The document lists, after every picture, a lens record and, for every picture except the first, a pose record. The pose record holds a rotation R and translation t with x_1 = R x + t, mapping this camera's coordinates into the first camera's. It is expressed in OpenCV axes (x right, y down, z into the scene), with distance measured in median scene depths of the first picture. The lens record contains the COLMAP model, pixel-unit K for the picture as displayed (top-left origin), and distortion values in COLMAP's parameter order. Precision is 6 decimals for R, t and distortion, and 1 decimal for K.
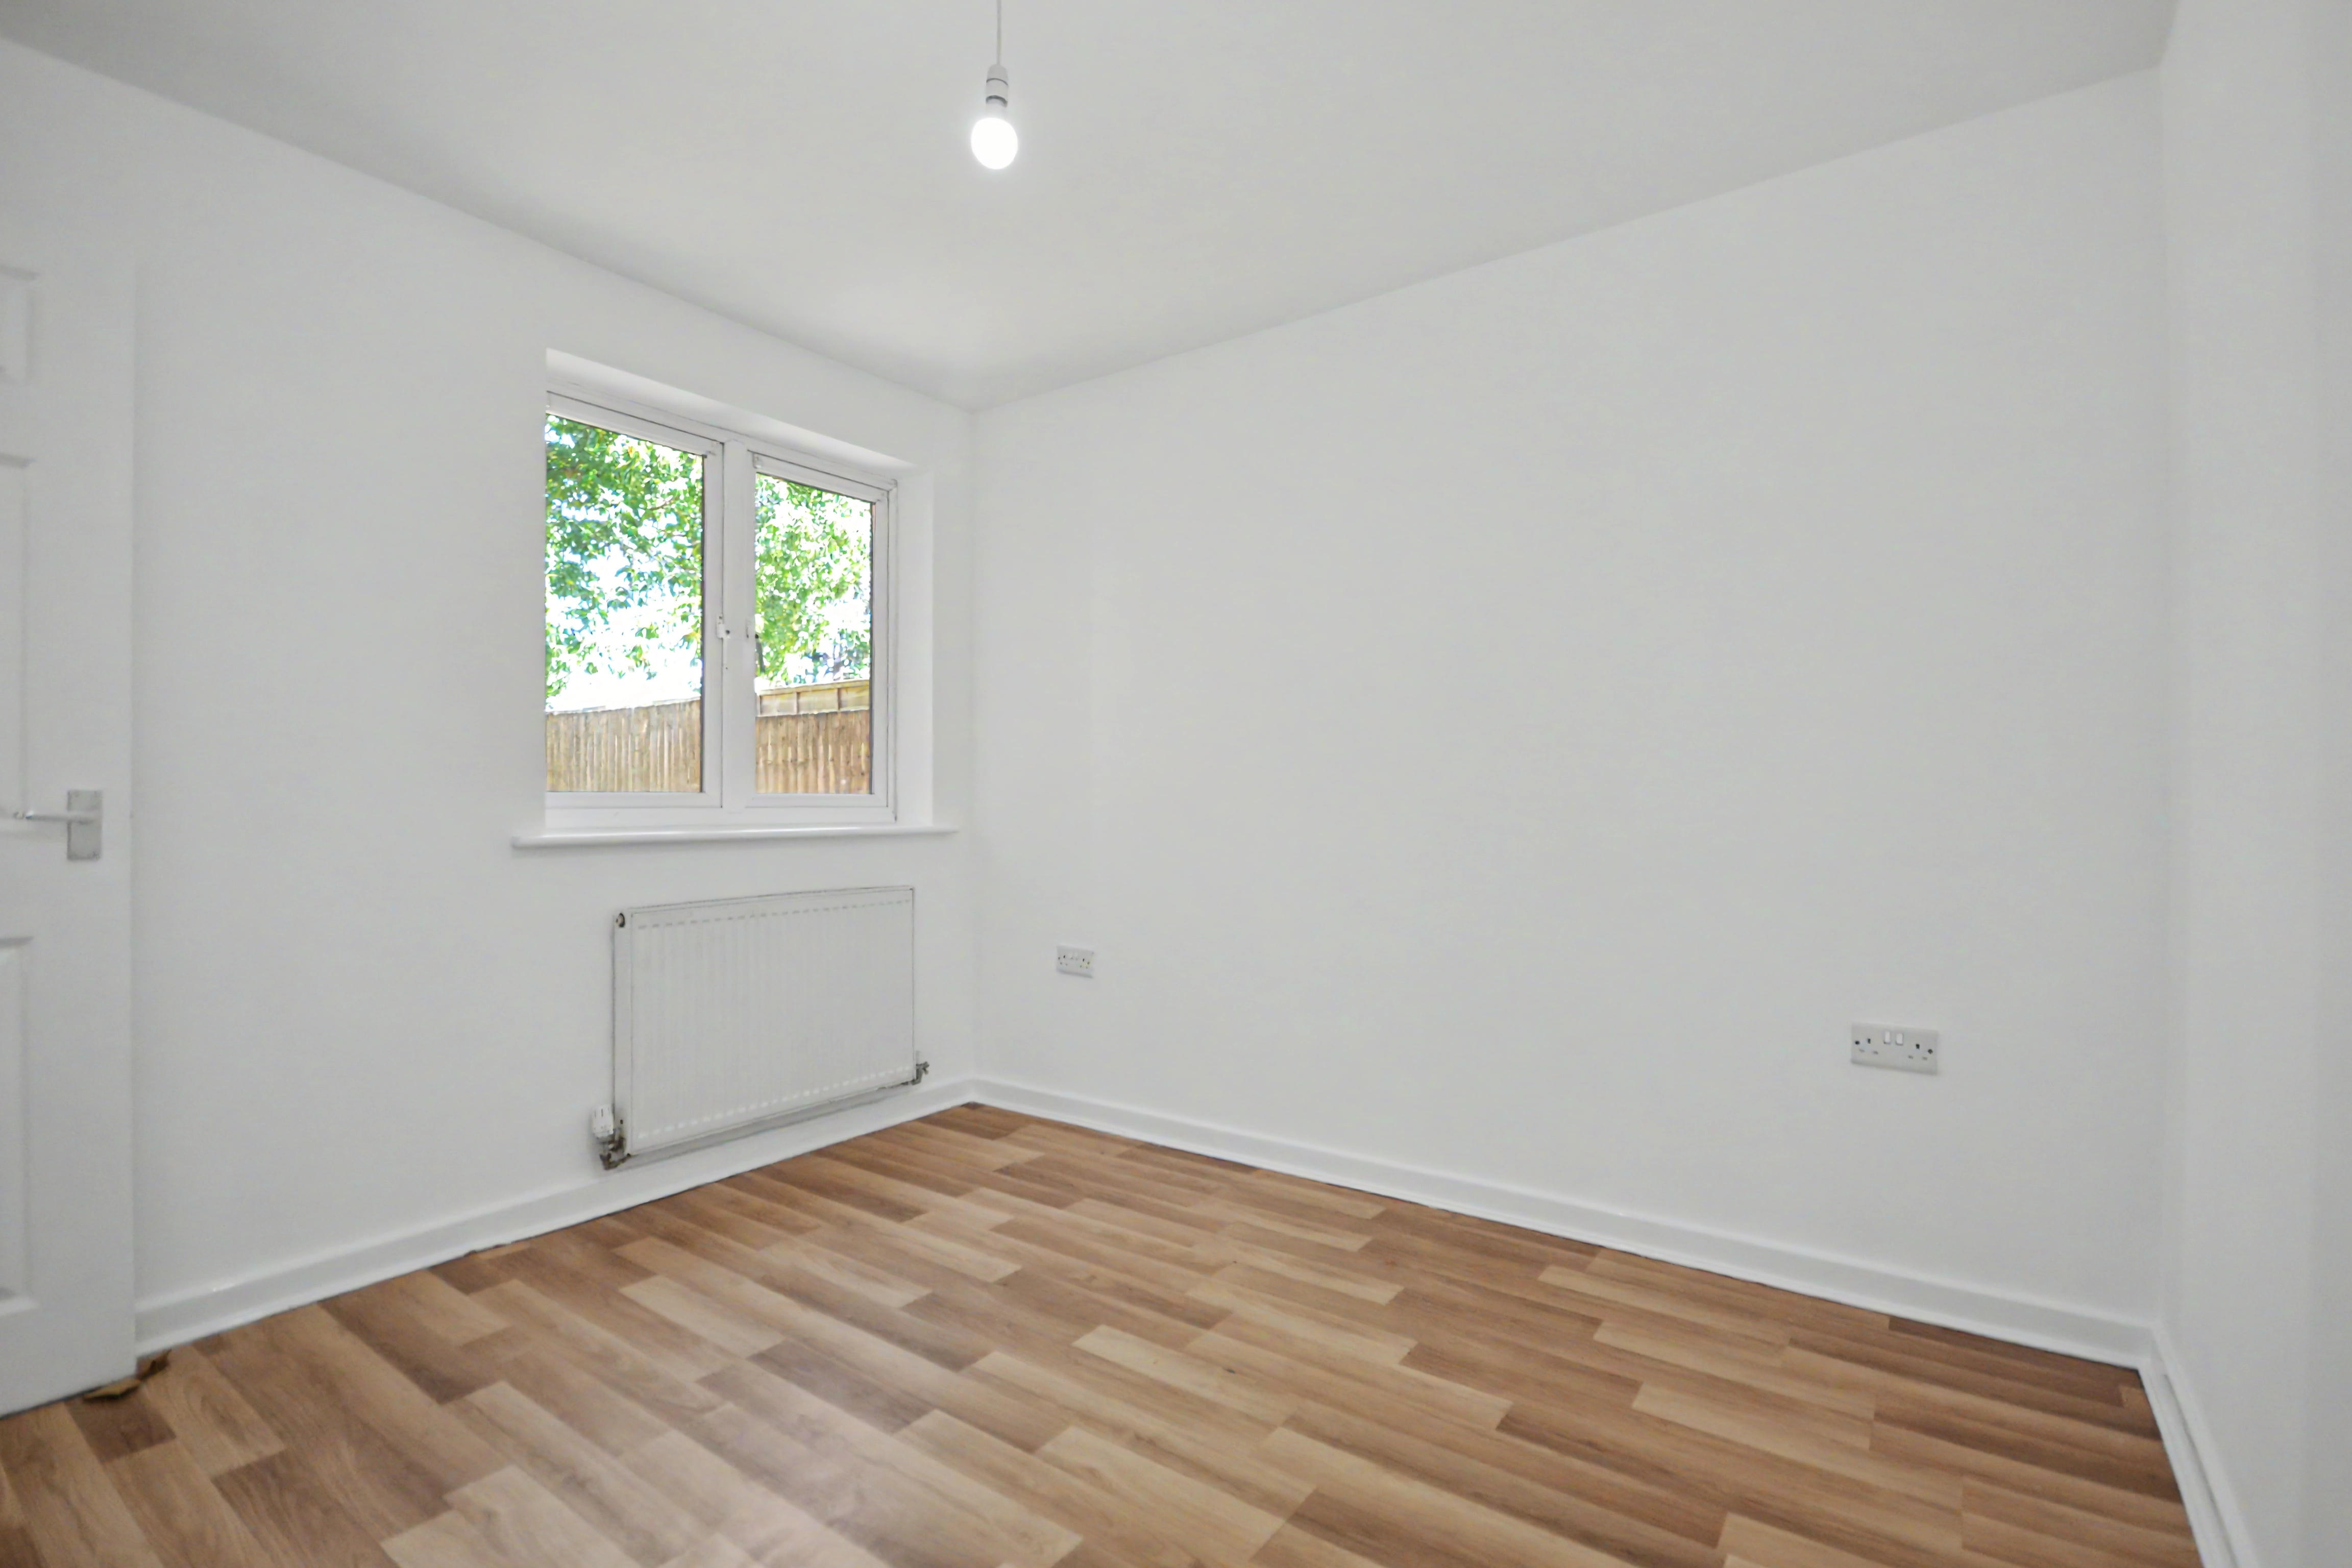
lens RADIAL K [[1074.3, 0, 1171.6], [0, 1074.3, 785.2], [0, 0, 1]] dist [-0.002456, -0.000363]
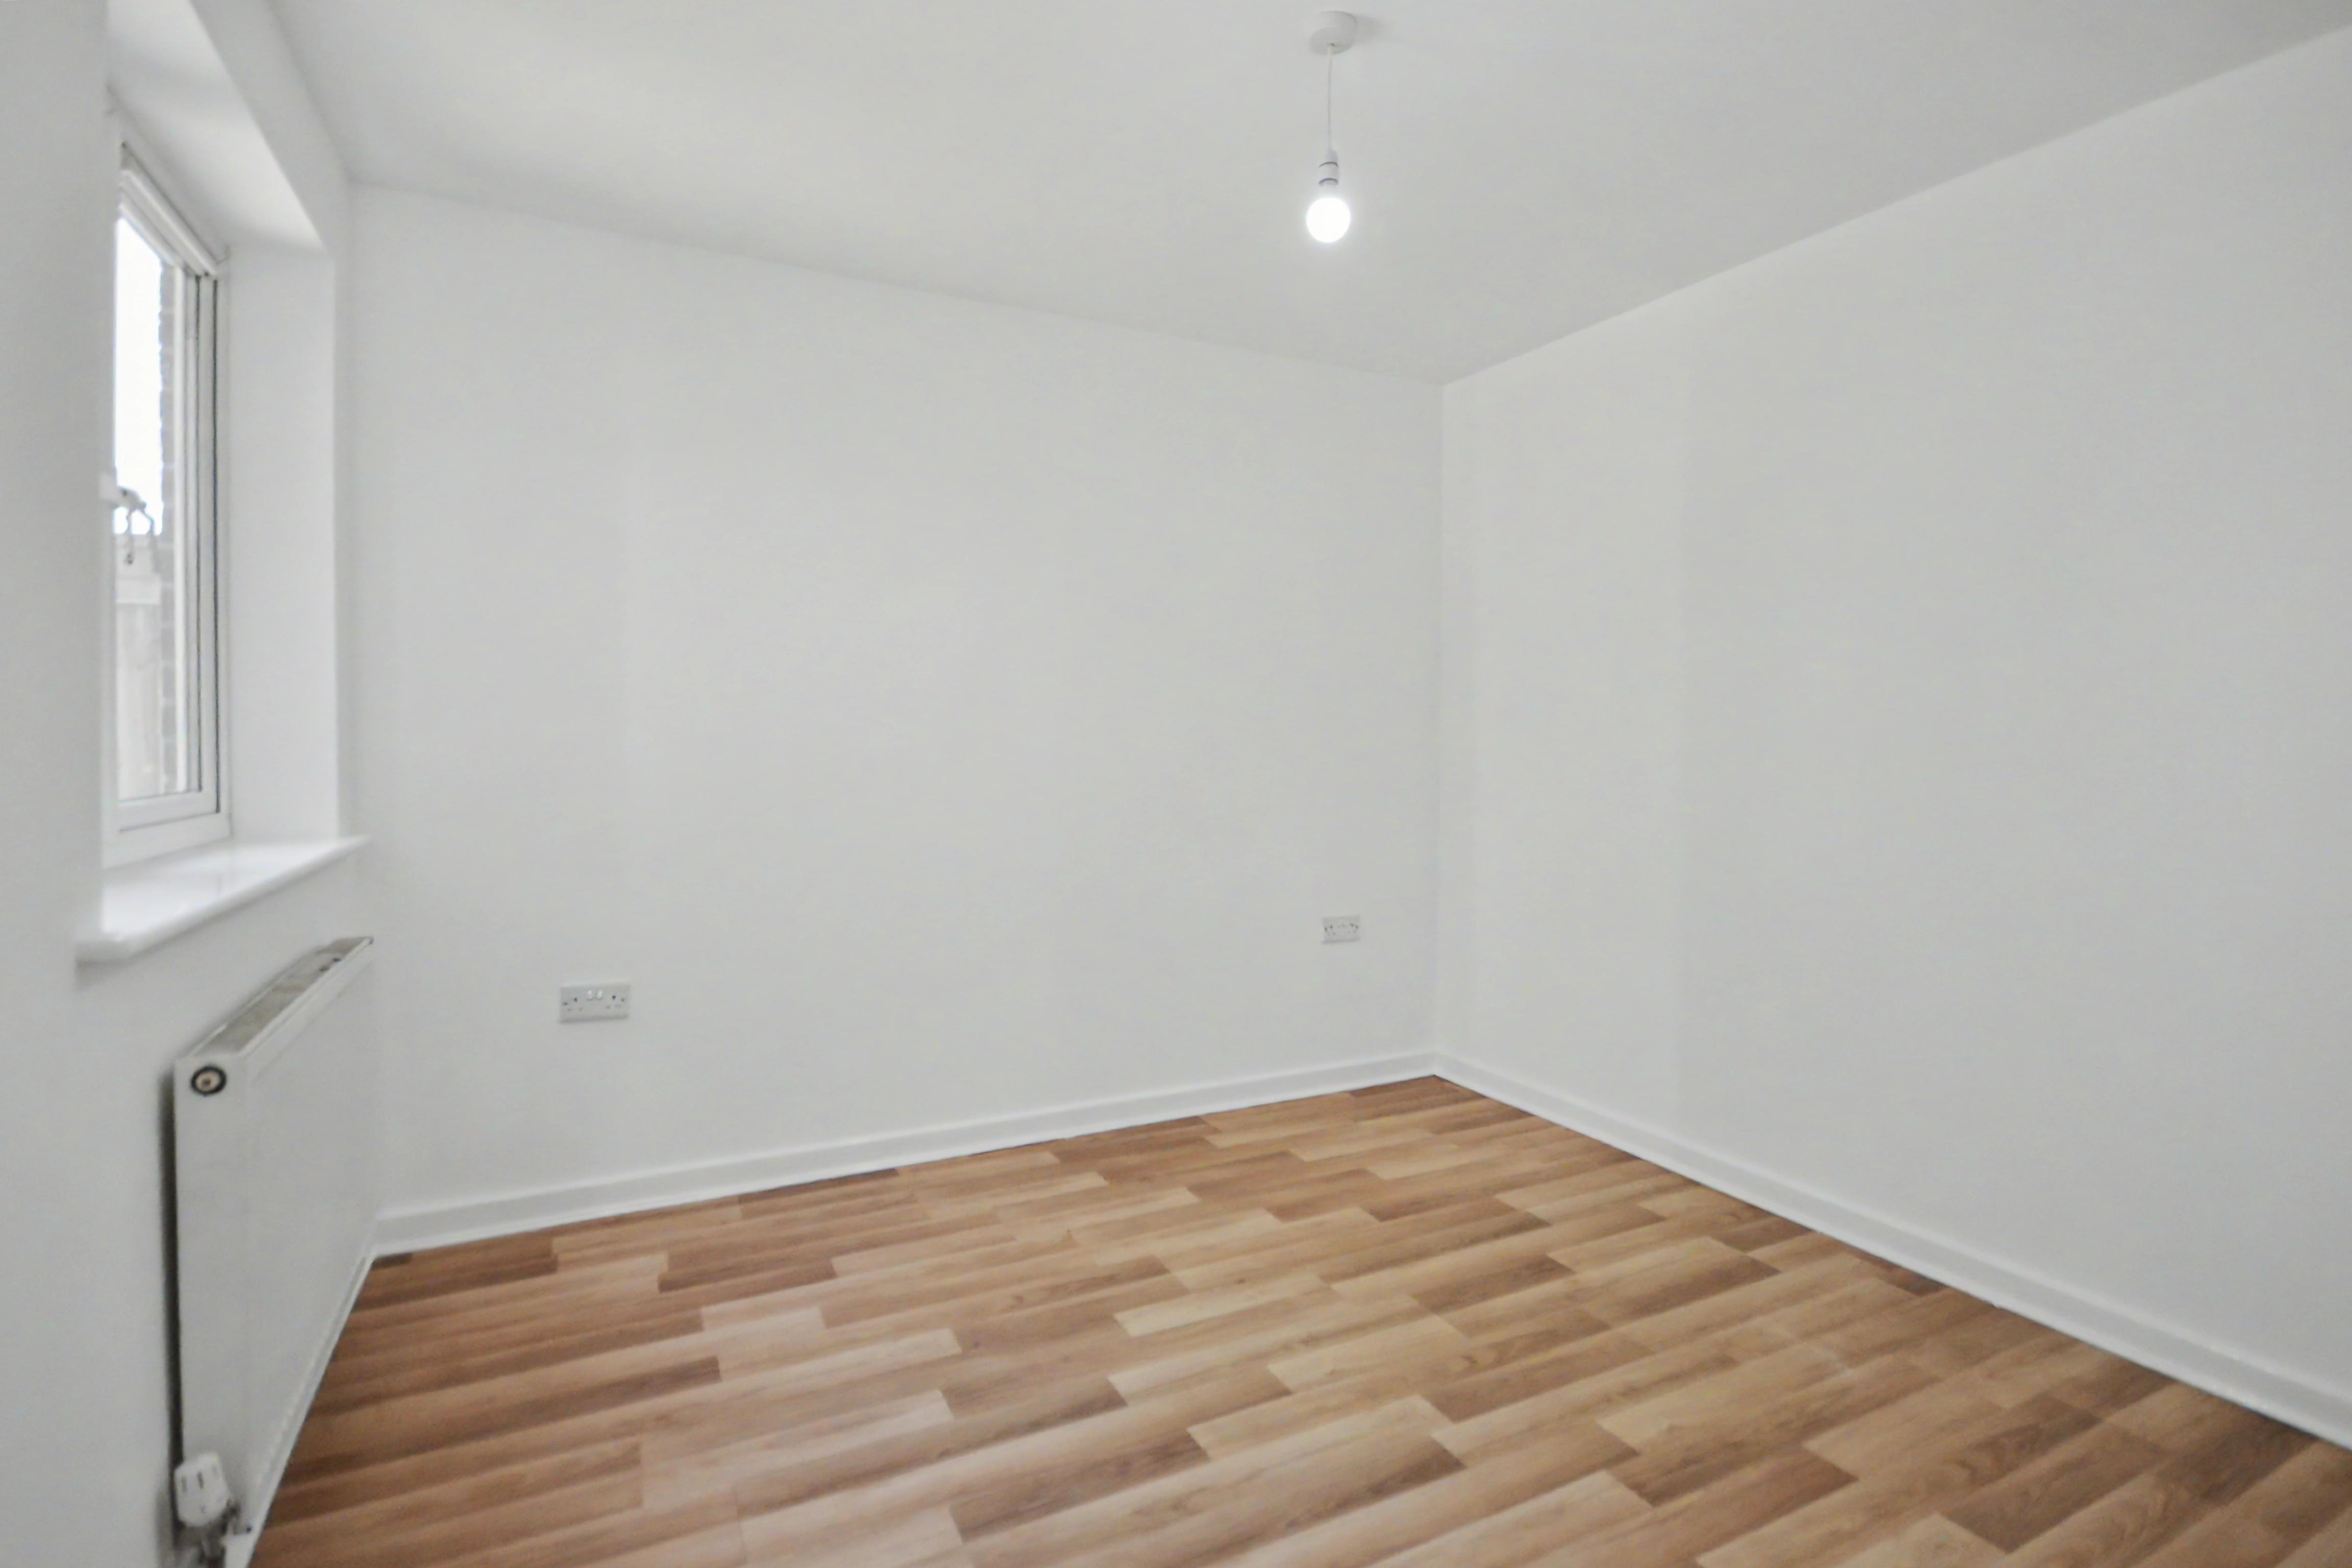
lens RADIAL K [[1121.0, 0, 1176.9], [0, 1121.0, 750.0], [0, 0, 1]] dist [-0.000843, 0.000302]
pose [[0.454003, -0.010612, 0.890937, -0.867609], [-0.018710, 0.999595, 0.021440, -0.051984], [-0.890804, -0.026403, 0.453621, 0.420903]]
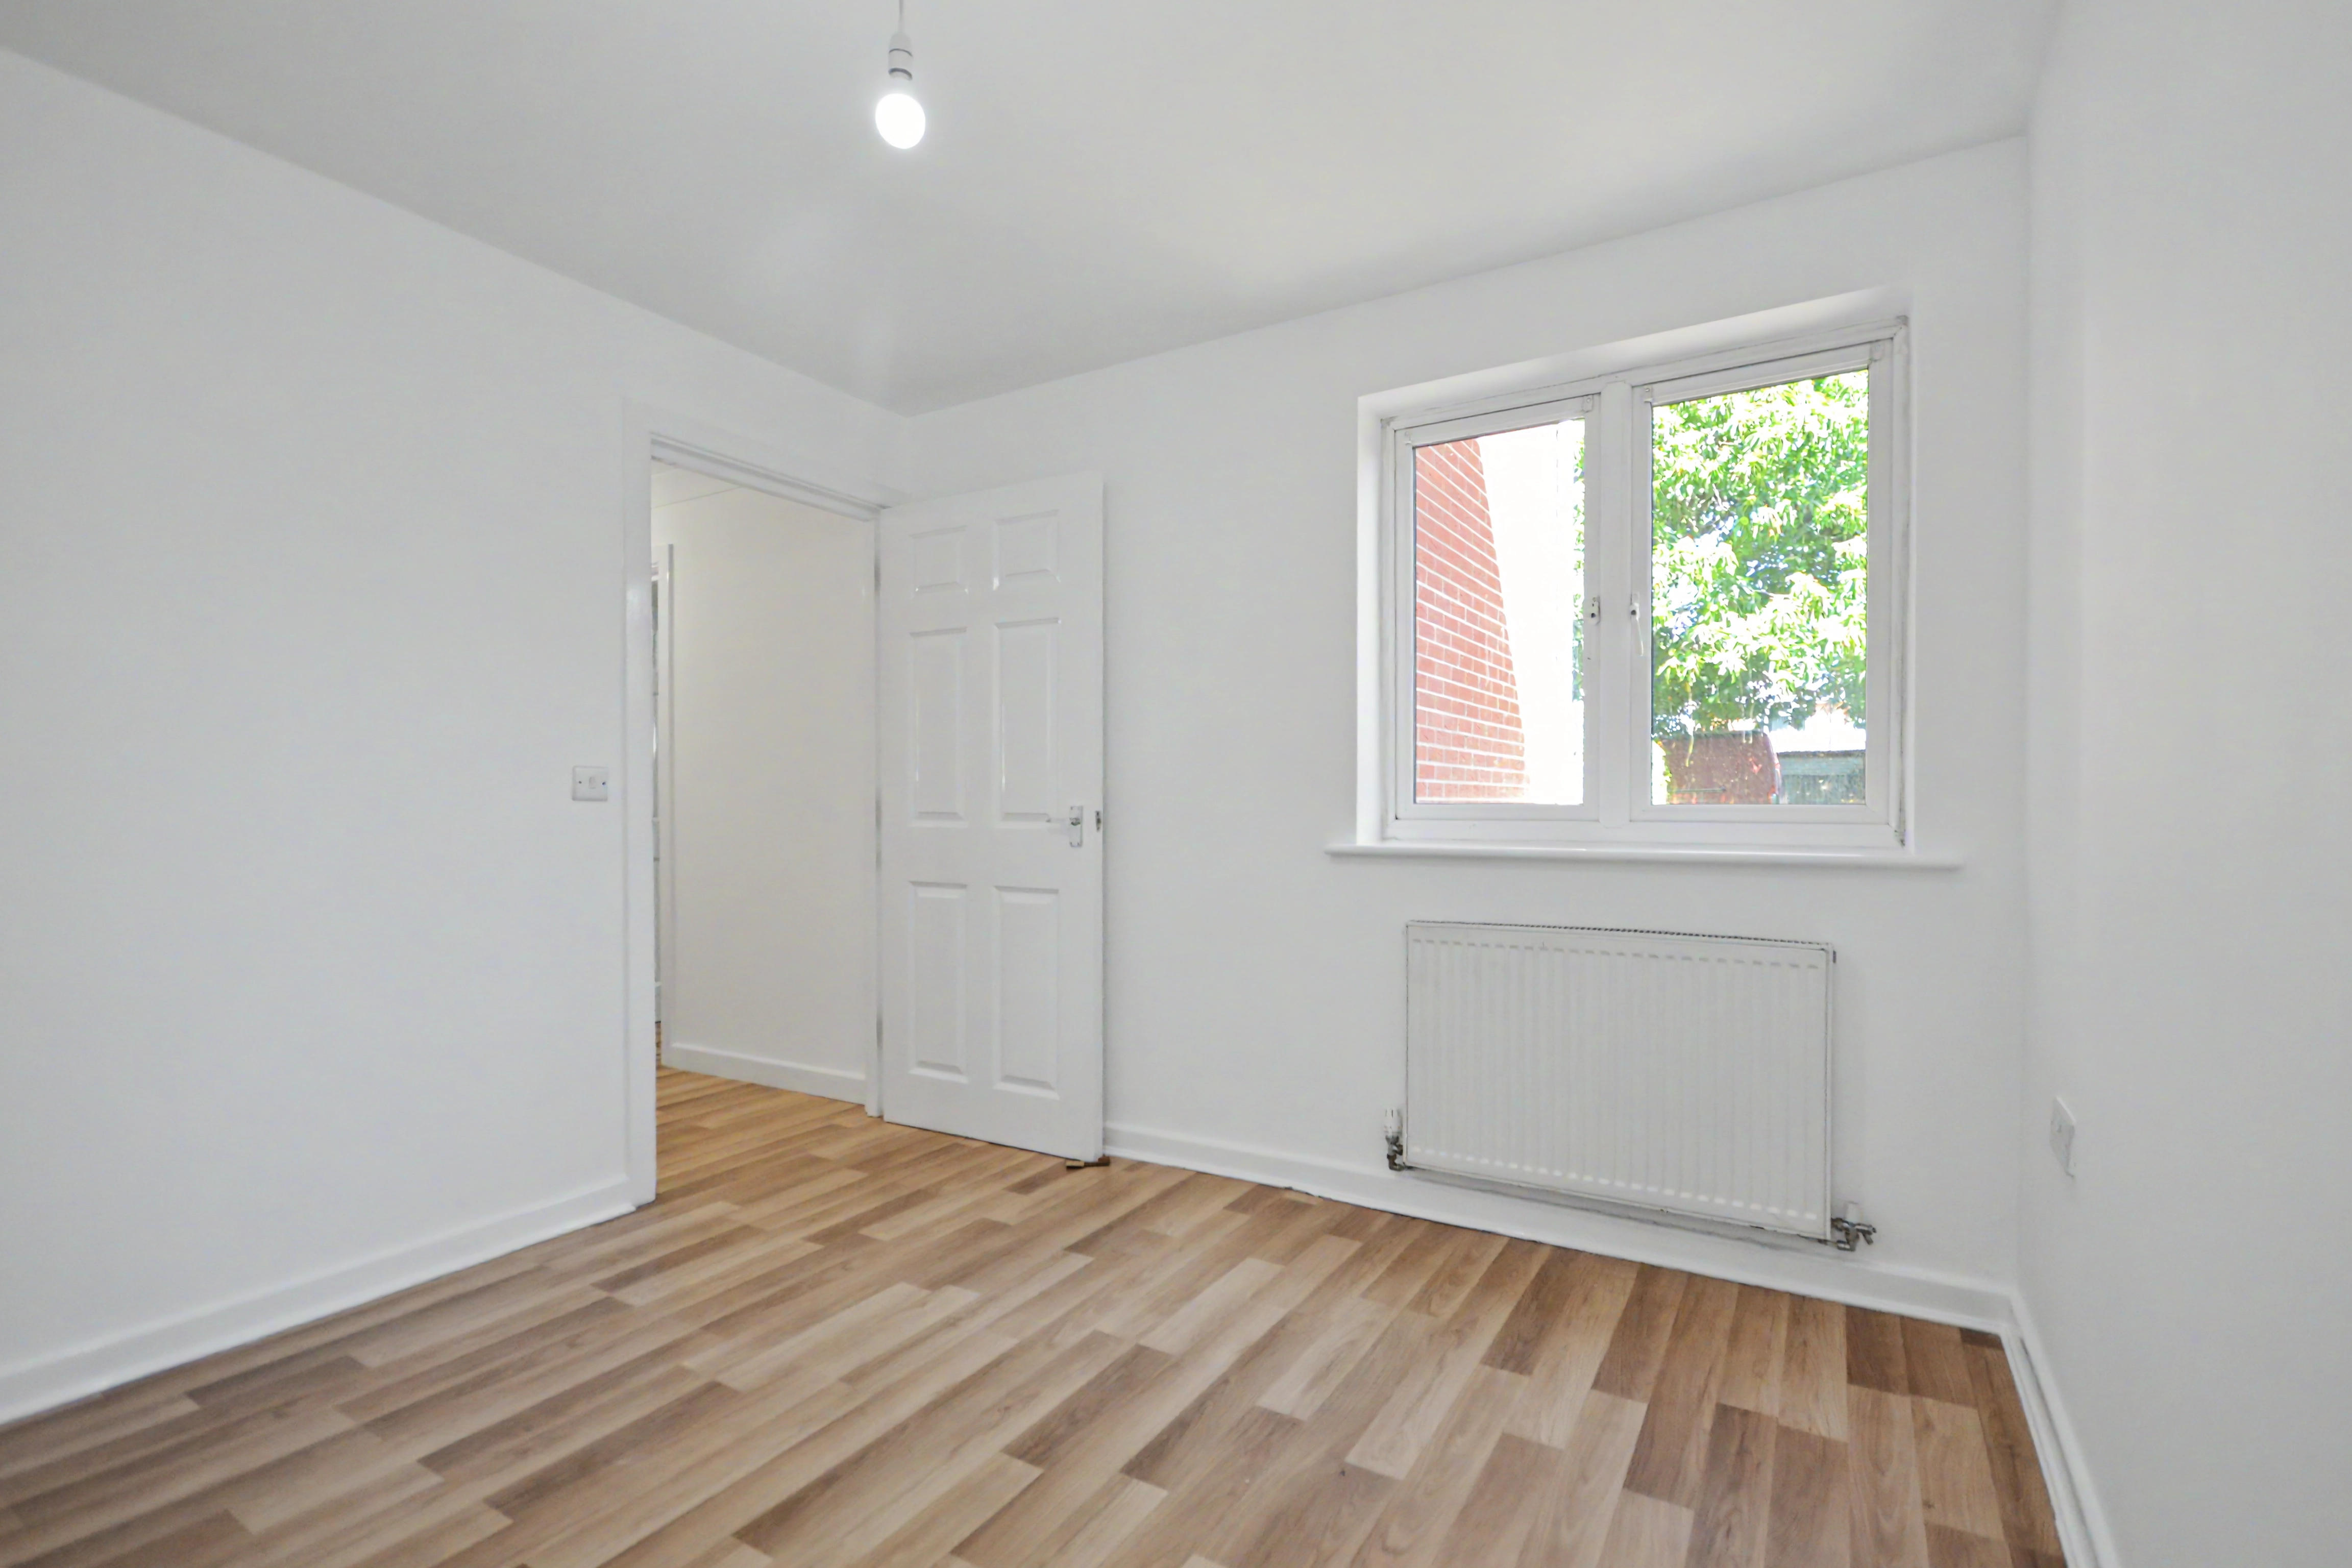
lens RADIAL K [[1074.5, 0, 1181.8], [0, 1074.5, 811.1], [0, 0, 1]] dist [0.001103, 0.000168]
pose [[0.081239, 0.004708, -0.996684, 0.546168], [0.014818, 0.999873, 0.005931, 0.003605], [0.996585, -0.015250, 0.081159, 0.799687]]
